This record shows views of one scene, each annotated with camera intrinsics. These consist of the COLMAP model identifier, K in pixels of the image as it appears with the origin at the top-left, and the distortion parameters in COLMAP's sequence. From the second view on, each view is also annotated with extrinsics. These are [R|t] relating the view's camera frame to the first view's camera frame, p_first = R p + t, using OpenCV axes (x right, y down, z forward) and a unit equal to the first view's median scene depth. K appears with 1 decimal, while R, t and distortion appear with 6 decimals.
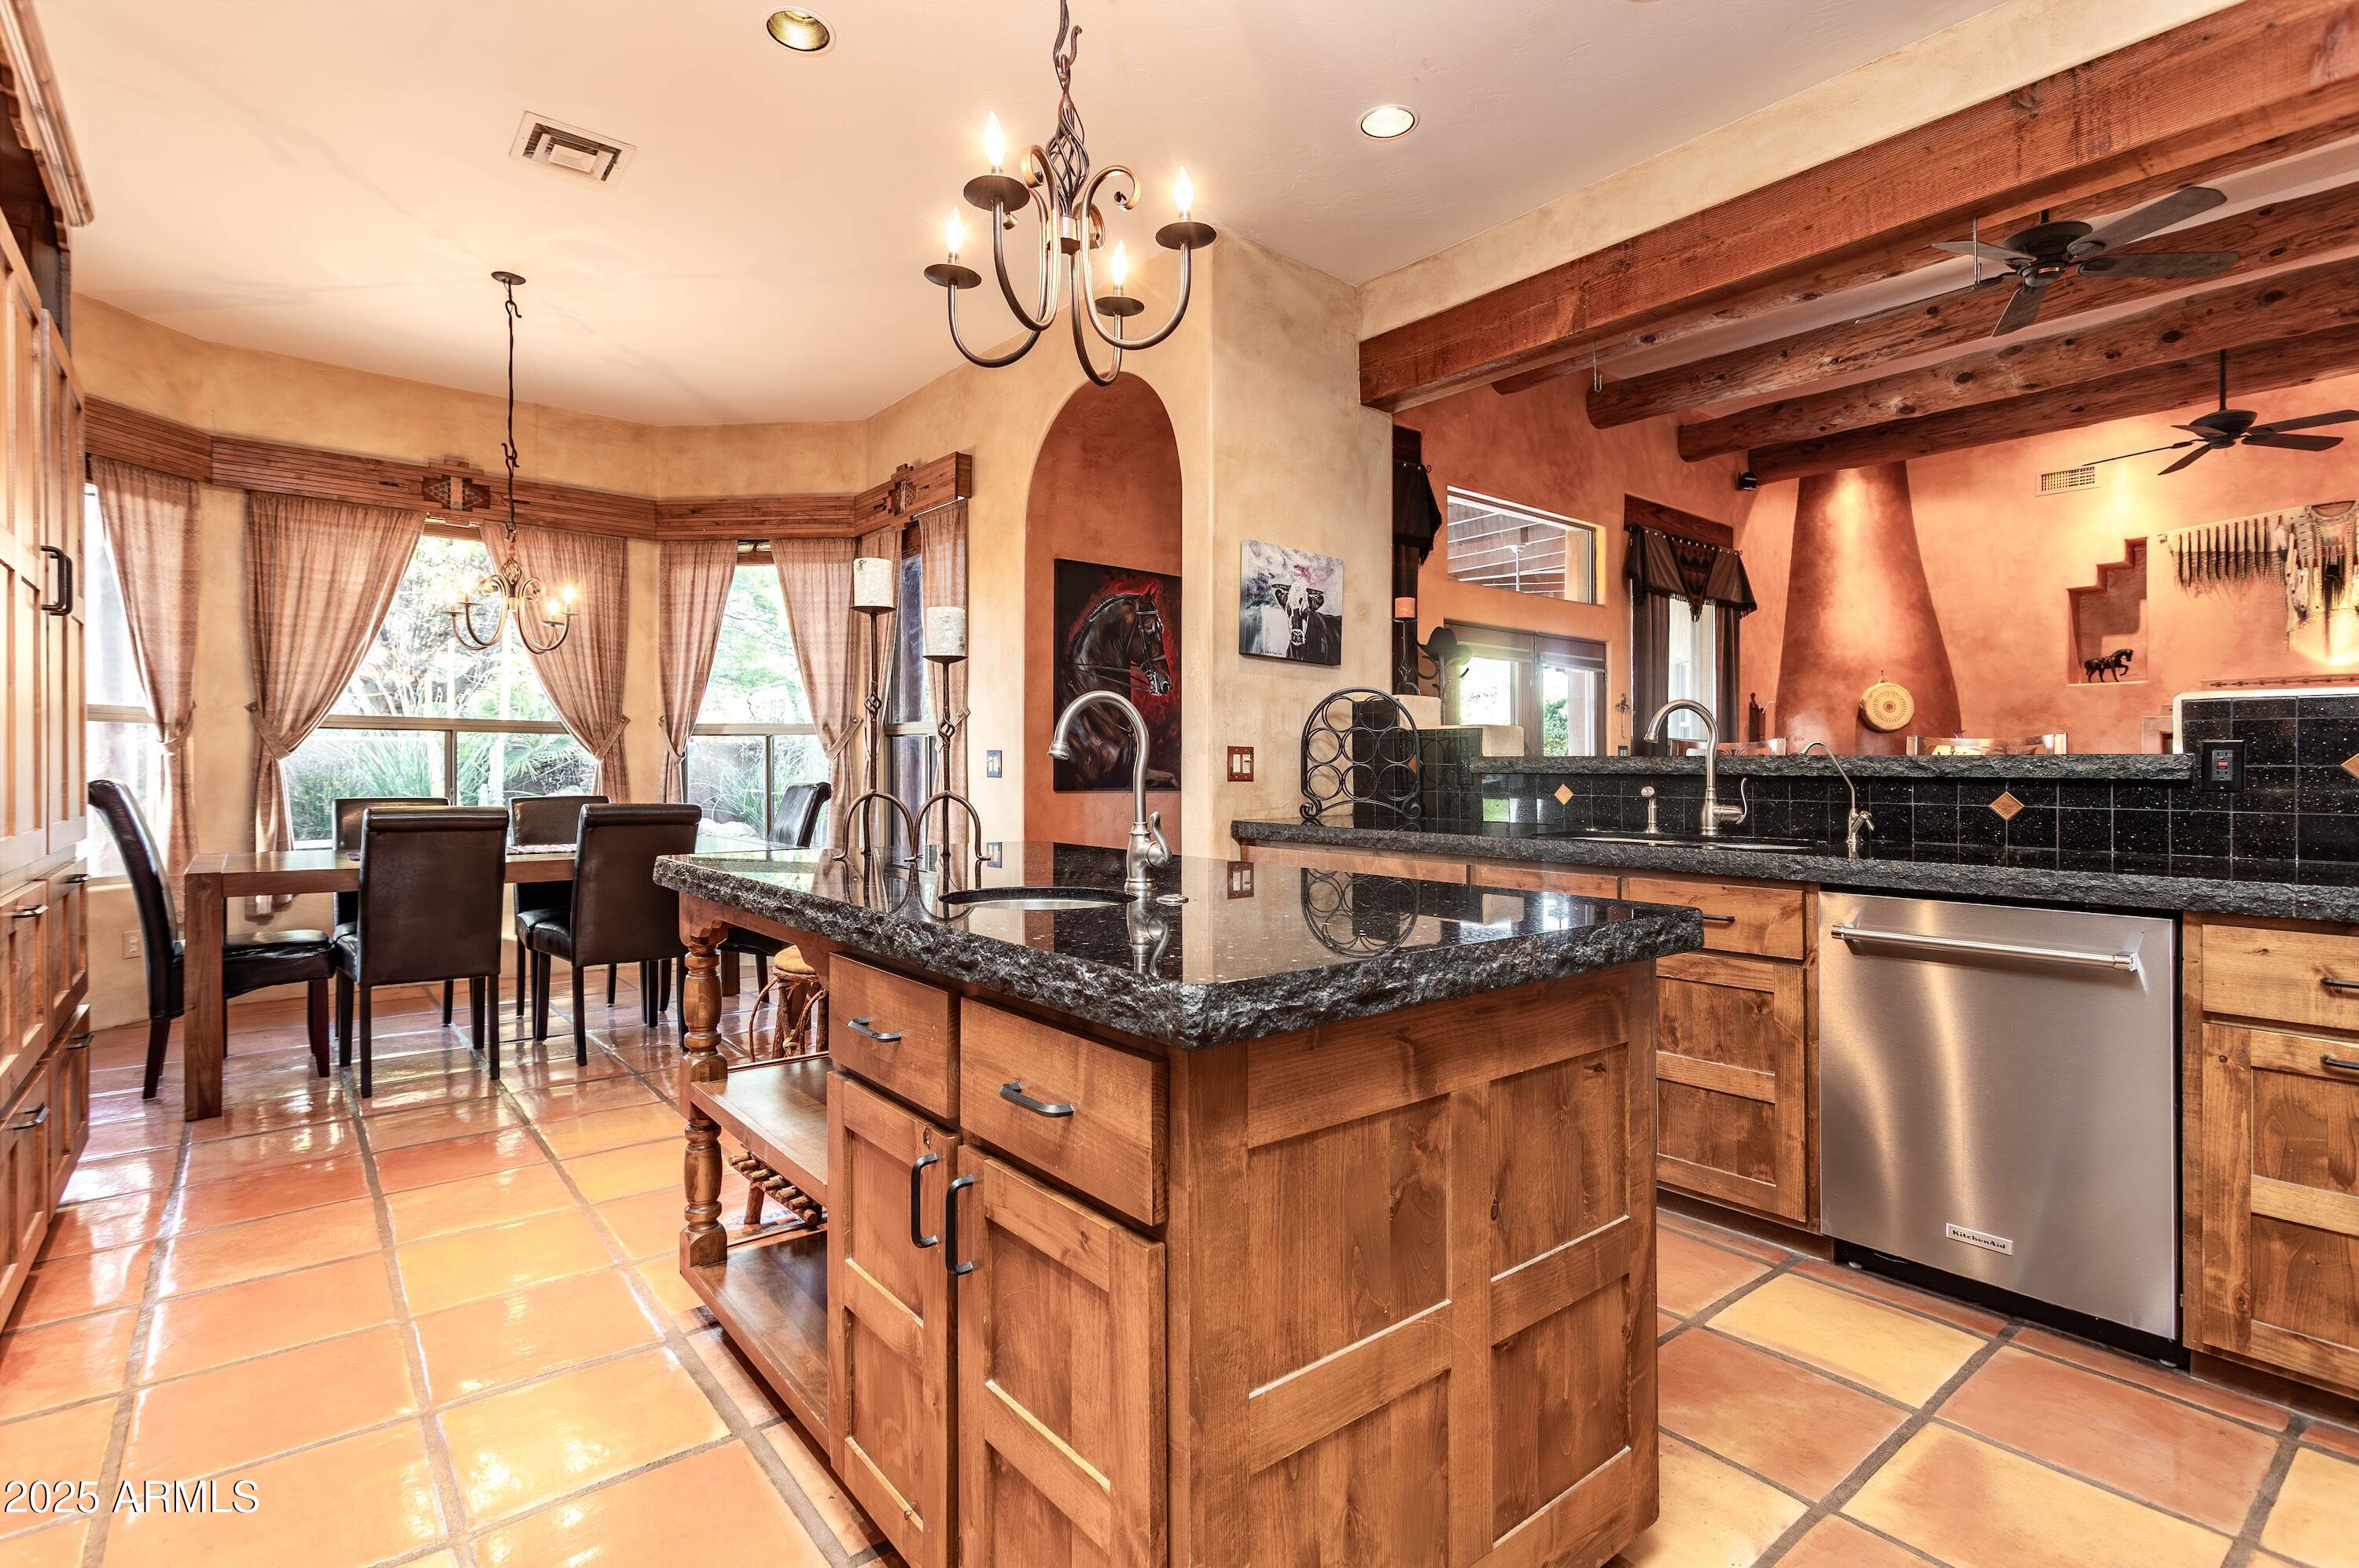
lens RADIAL K [[1112.3, 0, 1186.1], [0, 1112.3, 766.3], [0, 0, 1]] dist [0.001244, -0.000961]
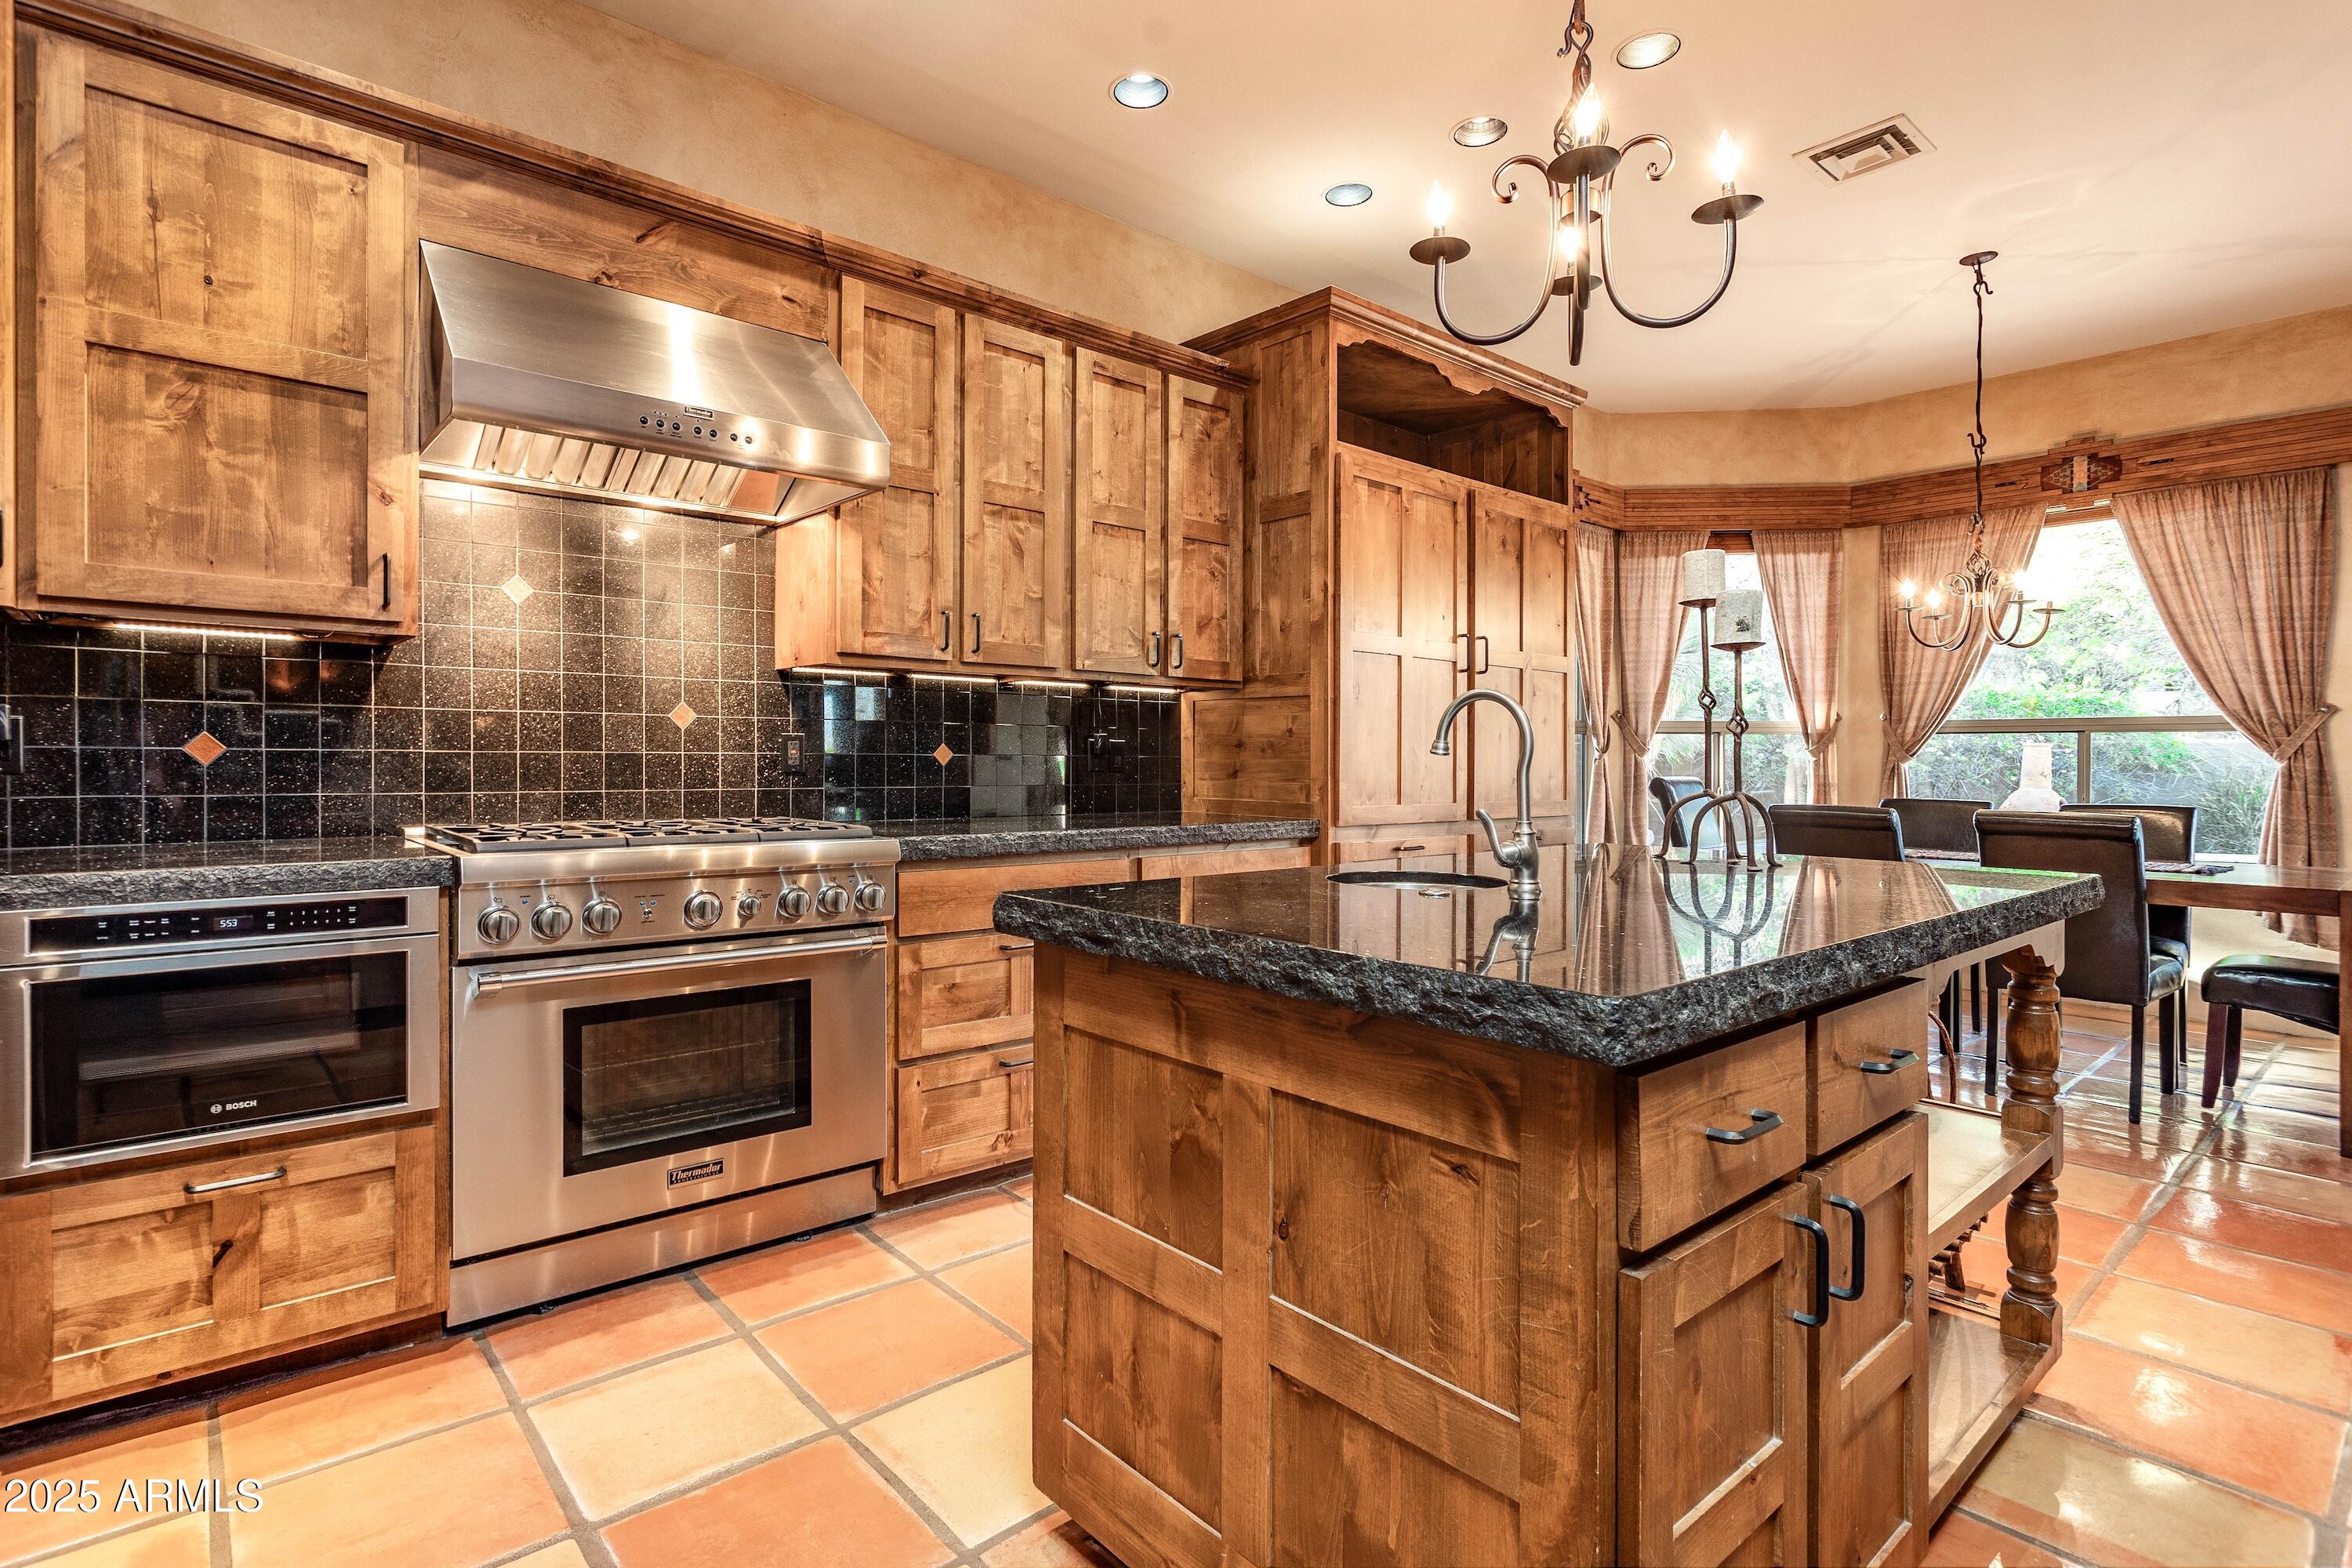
lens RADIAL K [[1132.5, 0, 1106.7], [0, 1132.5, 758.1], [0, 0, 1]] dist [0.009205, 0.000109]
pose [[0.004236, -0.007330, -0.999964, 0.326723], [-0.004859, 0.999961, -0.007350, 0.001246], [0.999979, 0.004890, 0.004200, 0.220998]]
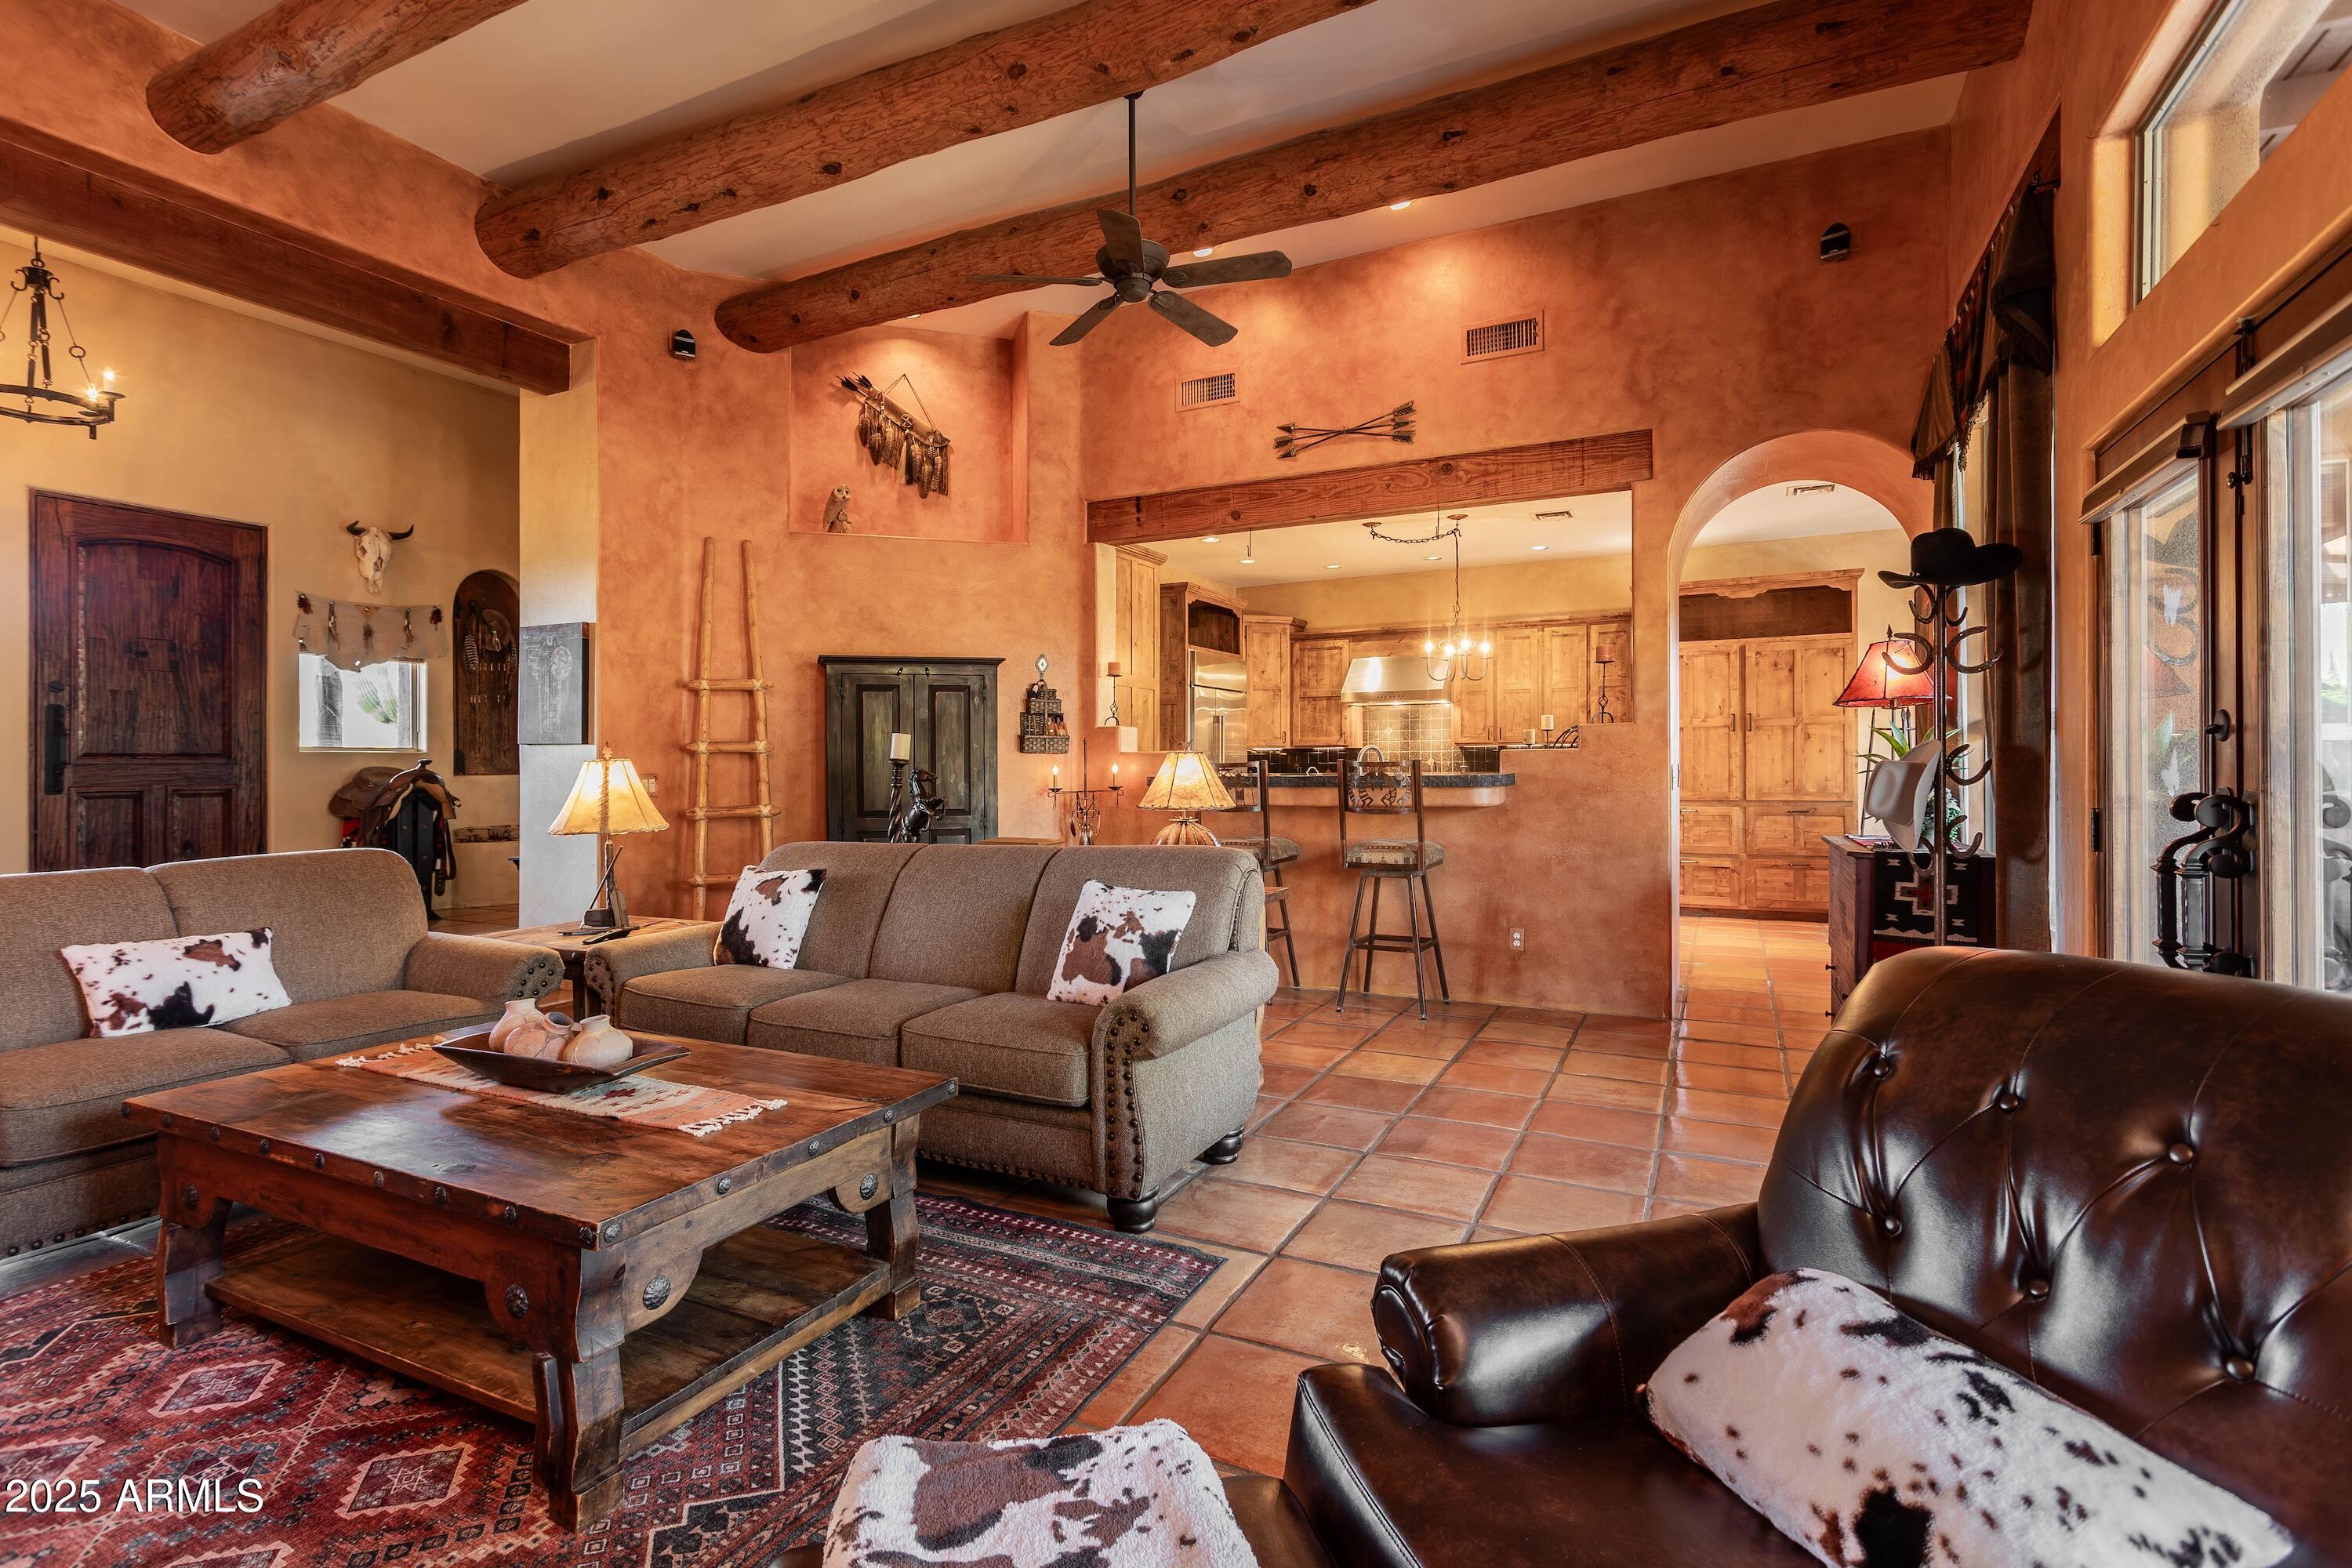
lens RADIAL K [[1132.5, 0, 1193.0], [0, 1132.5, 791.1], [0, 0, 1]] dist [0.009205, 0.000109]
pose [[-0.902681, 0.010956, -0.430172, 1.024511], [0.003042, 0.999813, 0.019080, -0.011734], [0.430300, 0.015915, -0.902545, 1.702194]]
